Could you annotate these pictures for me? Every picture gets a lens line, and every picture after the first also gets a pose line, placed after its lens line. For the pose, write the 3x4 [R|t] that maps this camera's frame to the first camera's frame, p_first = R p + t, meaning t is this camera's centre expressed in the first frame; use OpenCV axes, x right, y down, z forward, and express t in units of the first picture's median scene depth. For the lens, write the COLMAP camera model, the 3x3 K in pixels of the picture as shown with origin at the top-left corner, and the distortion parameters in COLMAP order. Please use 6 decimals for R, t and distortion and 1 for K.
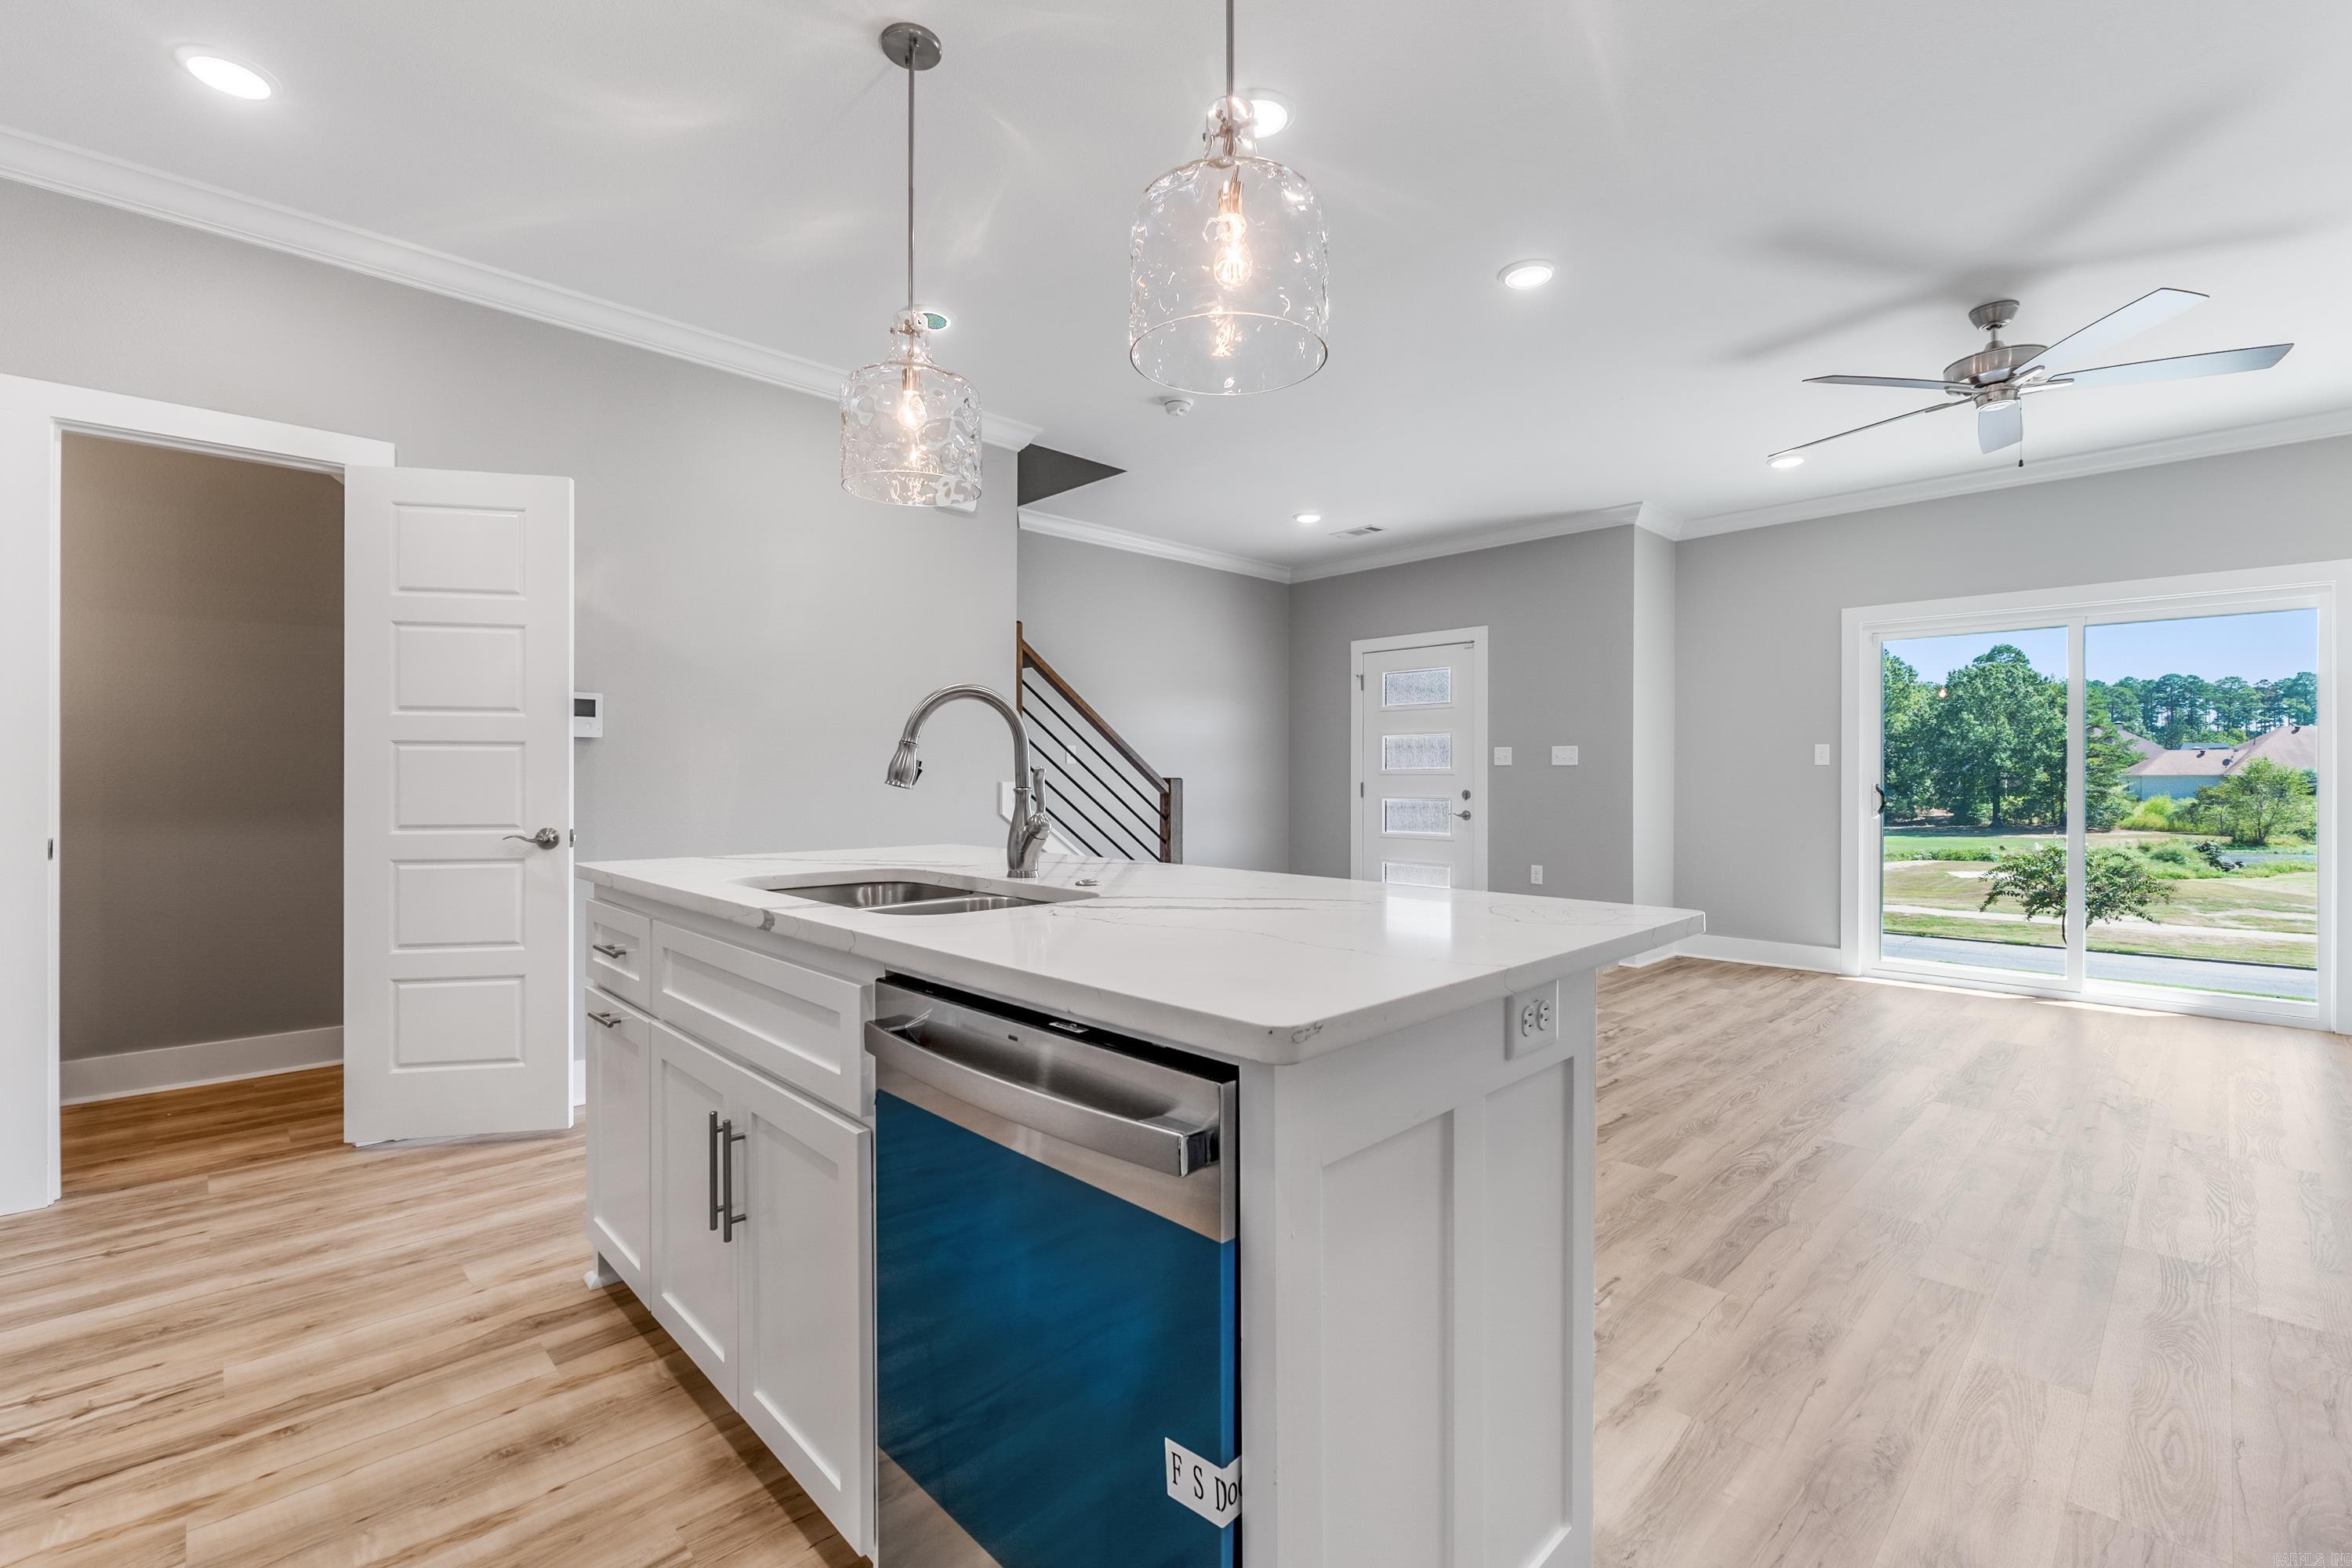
lens RADIAL K [[1004.2, 0, 1177.2], [0, 1004.2, 785.0], [0, 0, 1]] dist [-0.004601, -0.000299]
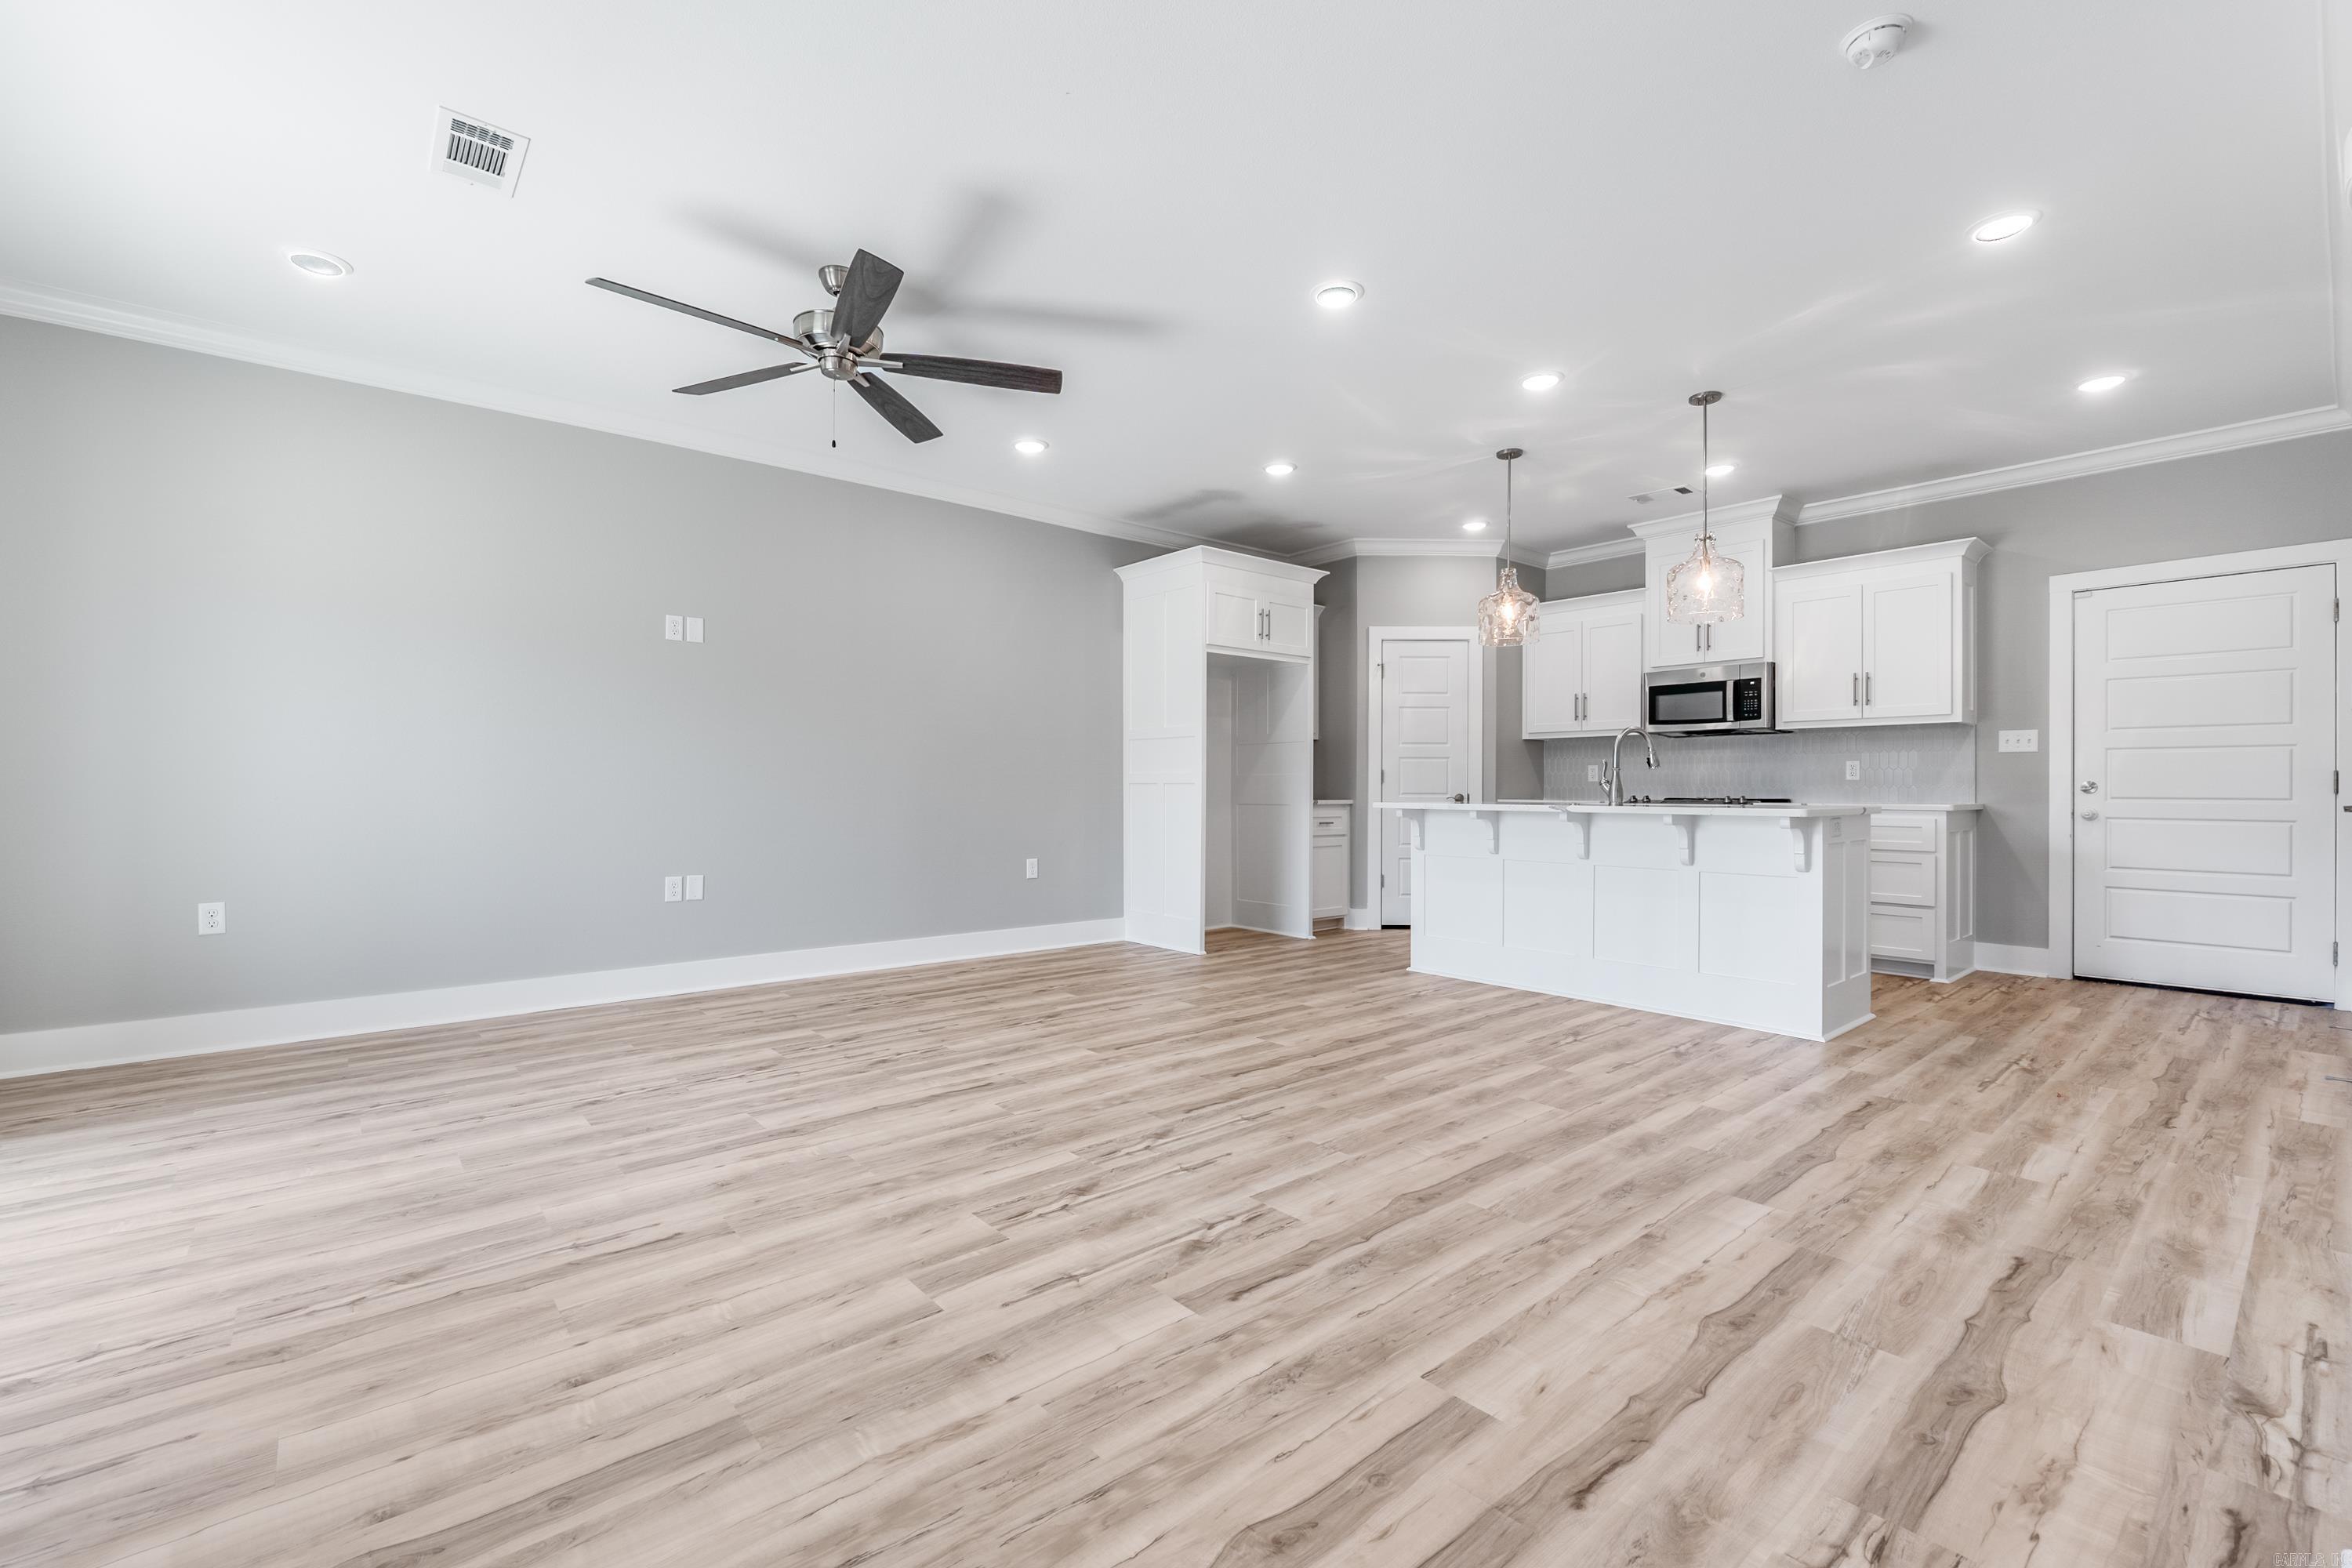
lens RADIAL K [[1004.2, 0, 1168.1], [0, 1004.2, 792.6], [0, 0, 1]] dist [-0.004601, -0.000299]
pose [[-0.997727, -0.003325, 0.067301, 0.496390], [-0.002473, 0.999916, 0.012732, 0.021496], [-0.067337, 0.012537, -0.997652, 2.277404]]
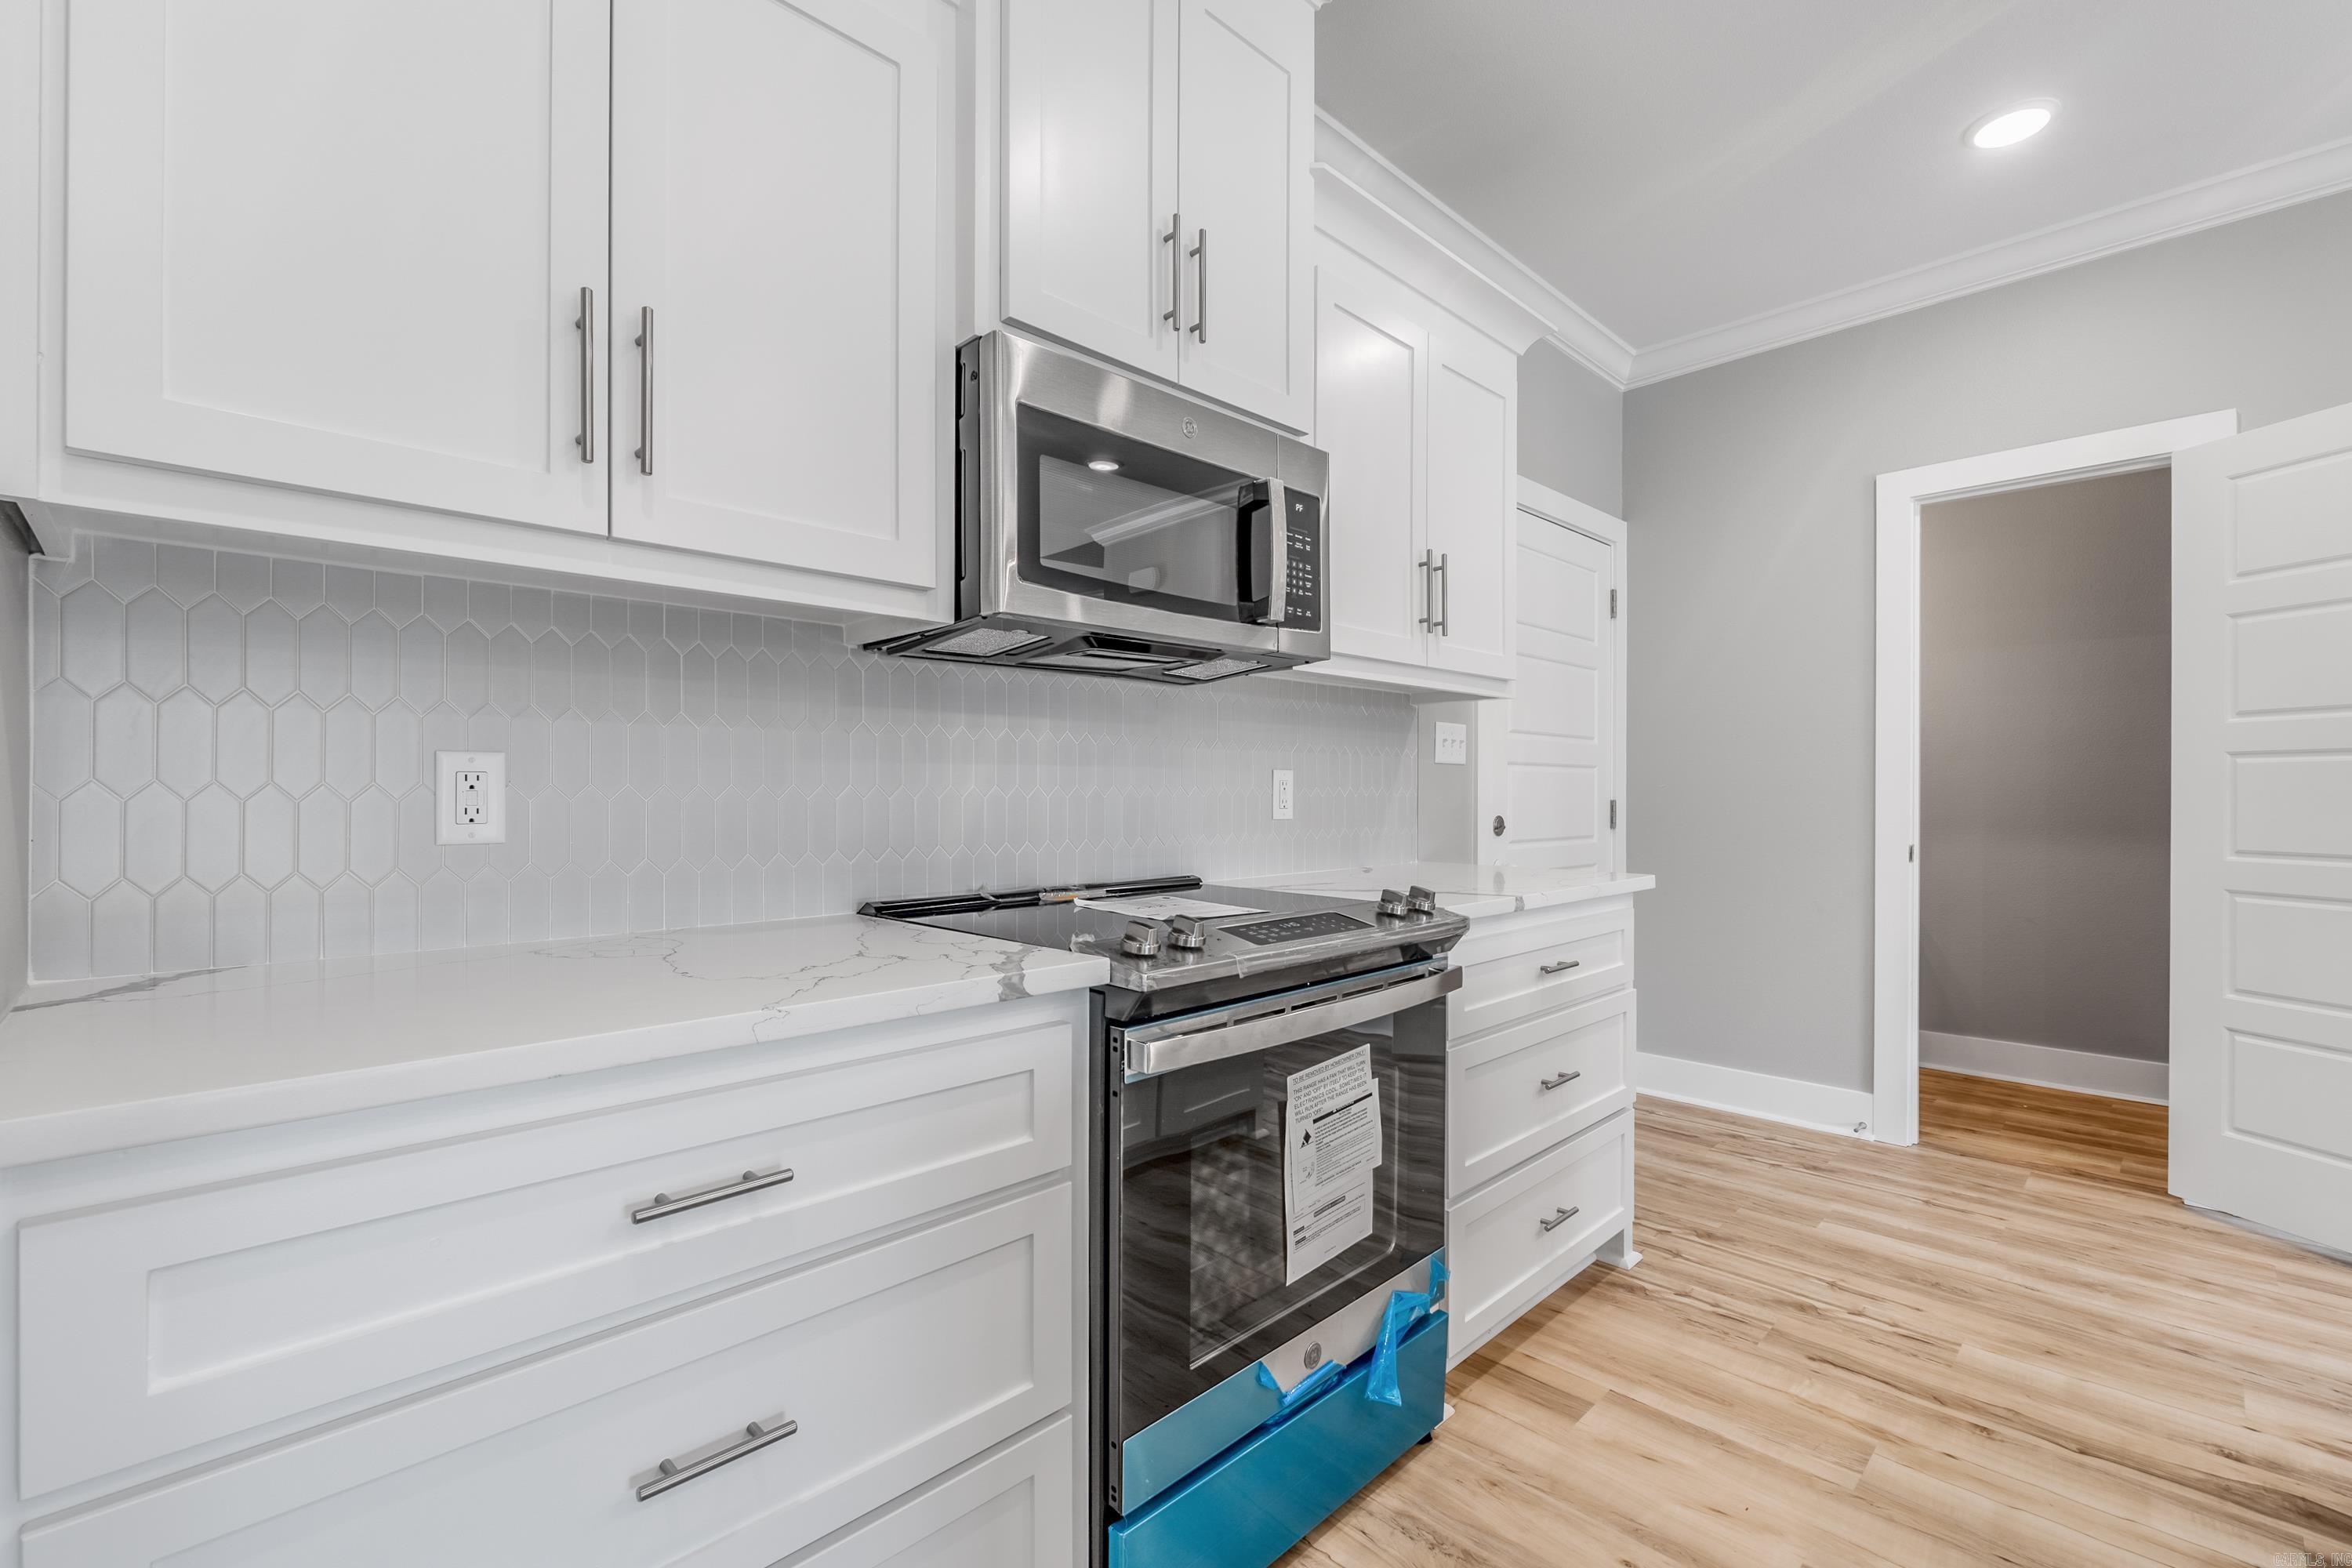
lens RADIAL K [[1004.2, 0, 1184.3], [0, 1004.2, 795.6], [0, 0, 1]] dist [-0.004601, -0.000299]
pose [[0.022846, 0.002846, -0.999735, 0.068927], [-0.008062, 0.999964, 0.002662, -0.001595], [0.999706, 0.007999, 0.022868, 0.088934]]
